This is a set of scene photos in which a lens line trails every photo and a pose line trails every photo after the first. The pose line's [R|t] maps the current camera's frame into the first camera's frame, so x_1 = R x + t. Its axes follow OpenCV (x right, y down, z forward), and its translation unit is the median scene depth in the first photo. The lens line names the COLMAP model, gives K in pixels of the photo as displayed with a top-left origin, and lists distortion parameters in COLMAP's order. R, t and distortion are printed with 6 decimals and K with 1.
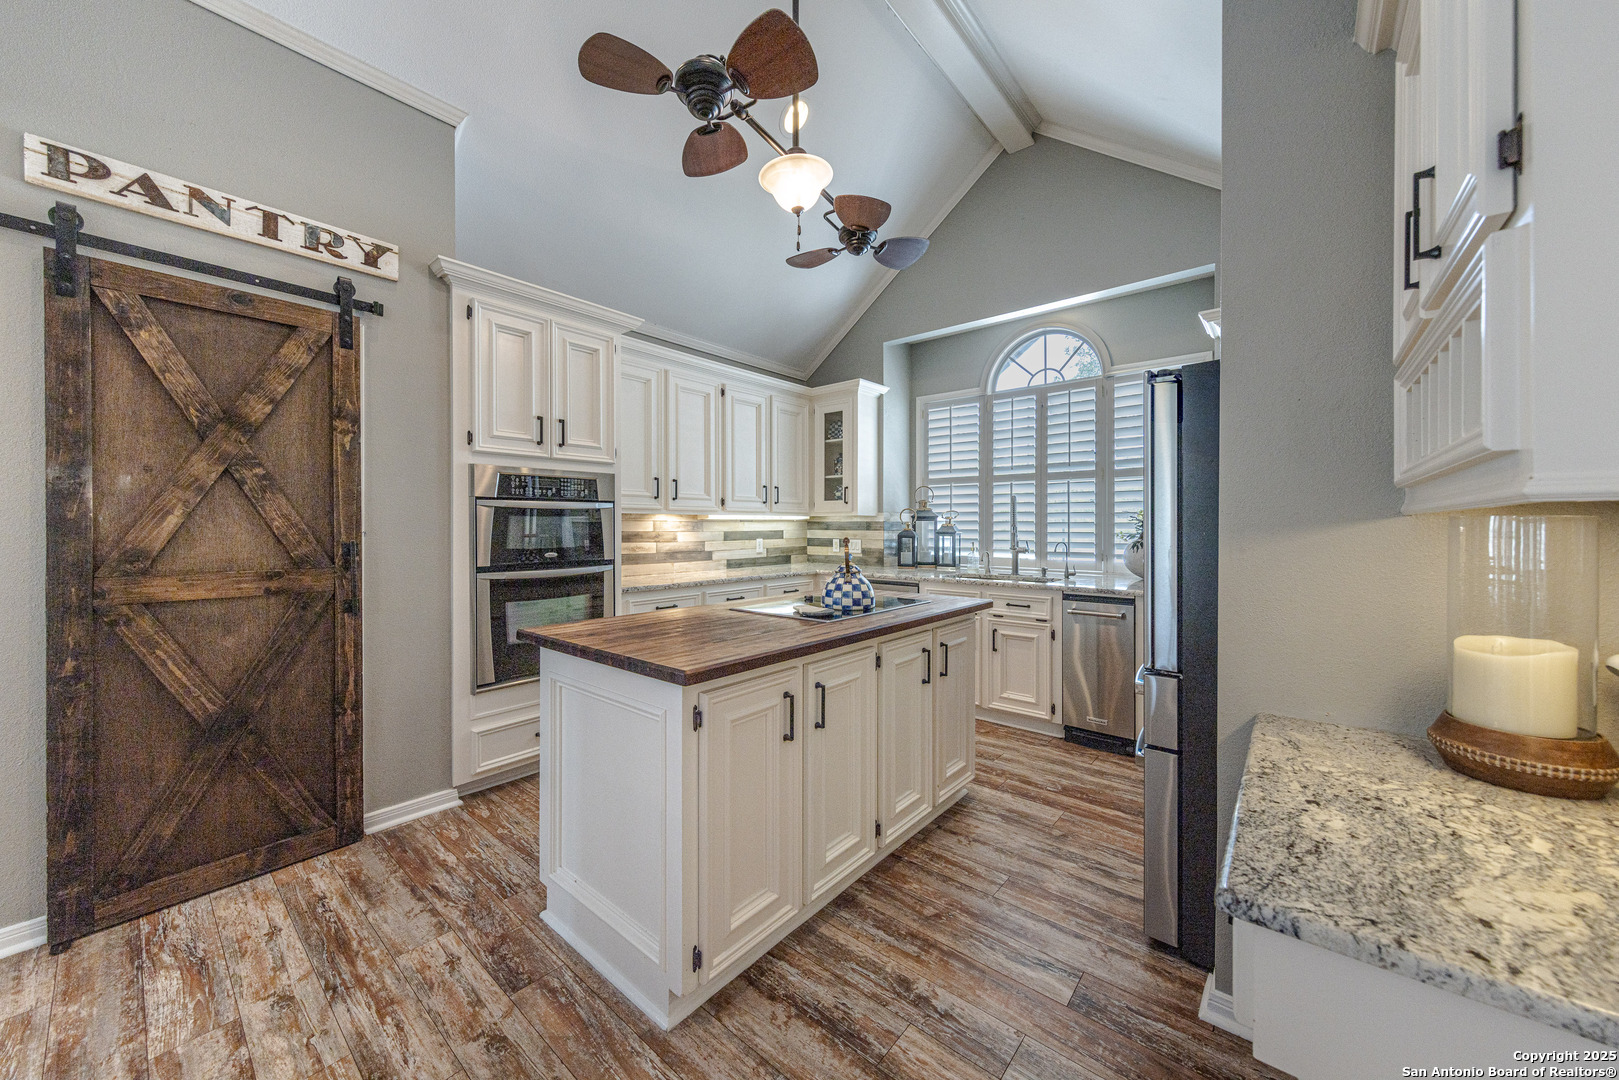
lens RADIAL K [[578.8, 0, 818.5], [0, 578.8, 532.9], [0, 0, 1]] dist [0.000286, 0.000080]
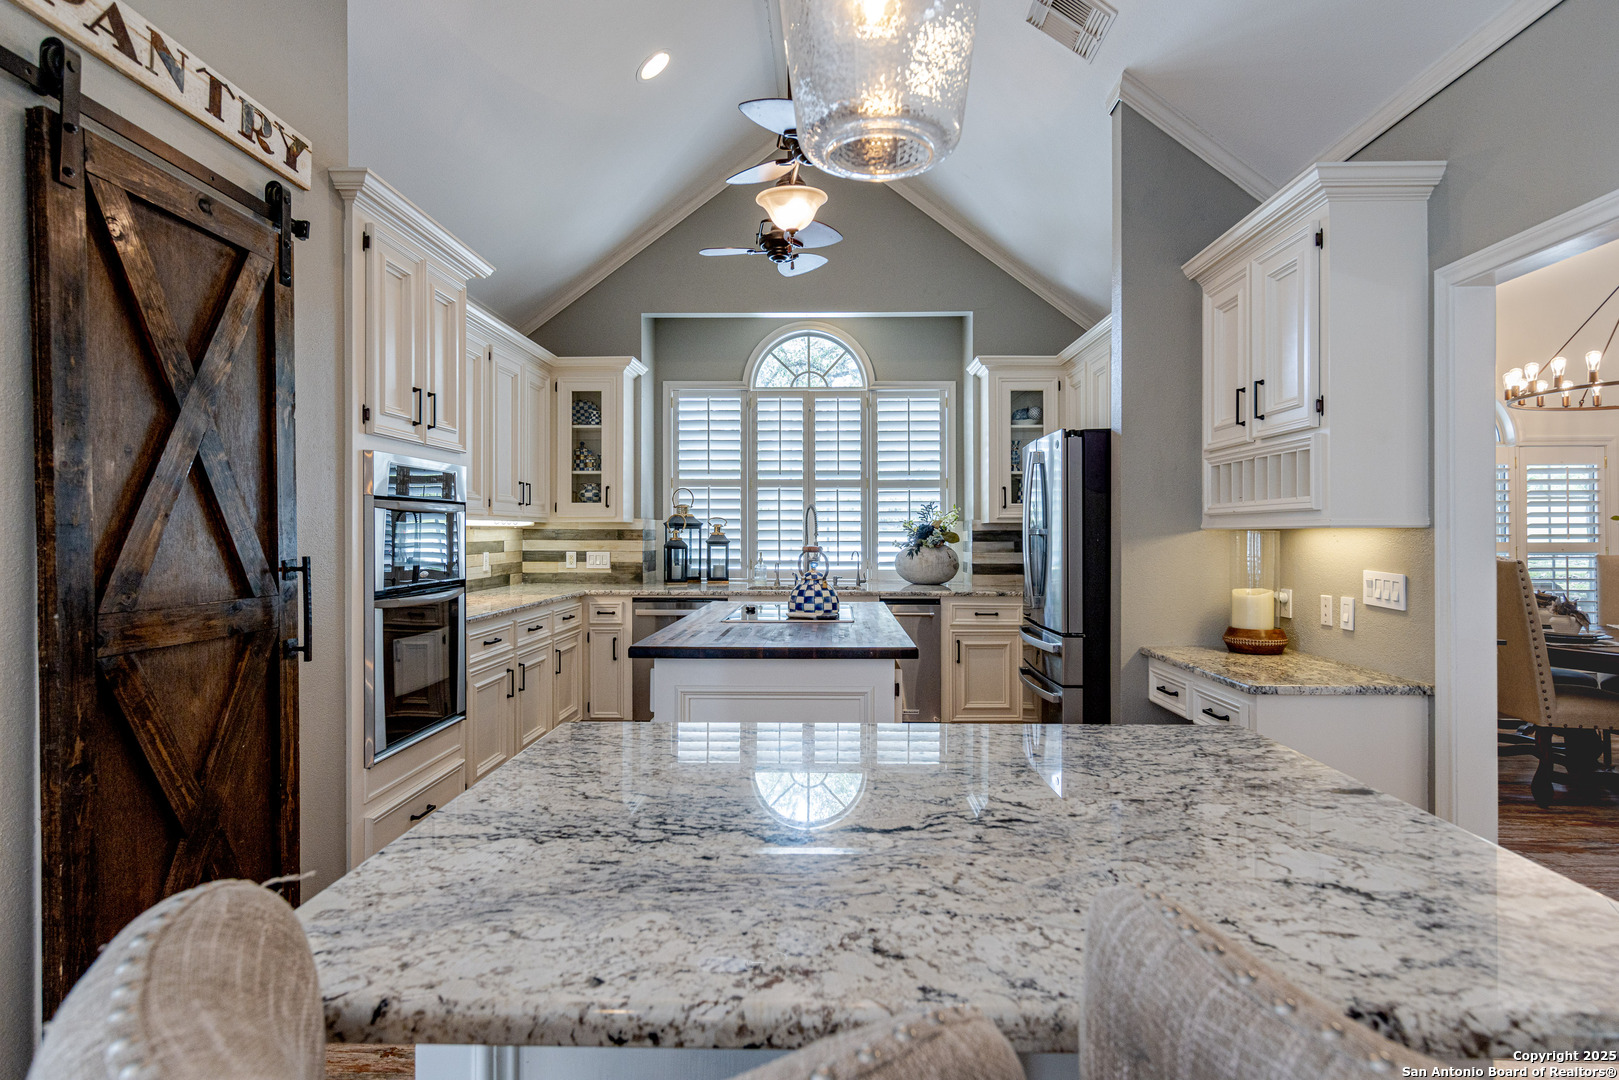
lens RADIAL K [[847.1, 0, 820.7], [0, 847.1, 542.8], [0, 0, 1]] dist [0.002647, 0.000723]
pose [[0.778460, -0.006538, 0.627660, -0.523690], [0.007497, 0.999971, 0.001118, 0.000103], [-0.627649, 0.003835, 0.778487, -0.117775]]
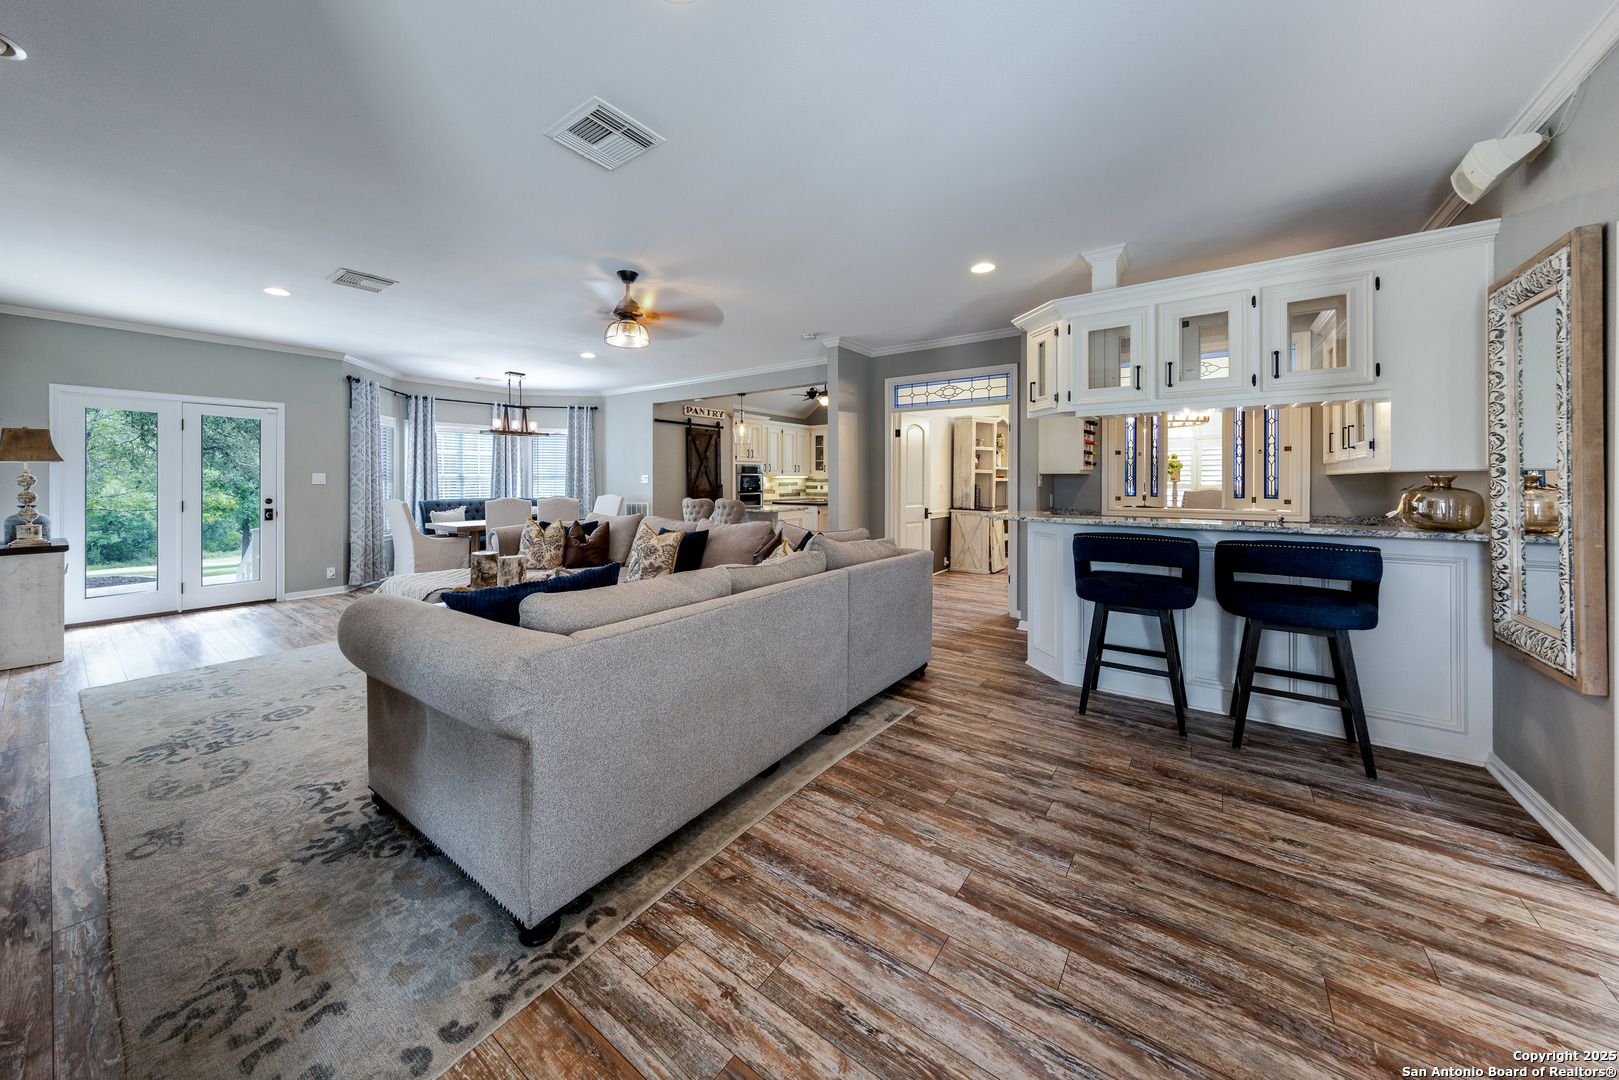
lens RADIAL K [[574.2, 0, 766.3], [0, 574.2, 481.3], [0, 0, 1]] dist [0.000319, 0.000018]
pose [[0.999517, -0.001447, 0.031028, -0.328984], [0.001726, 0.999958, -0.008988, 0.016426], [-0.031014, 0.009037, 0.999478, -1.736705]]
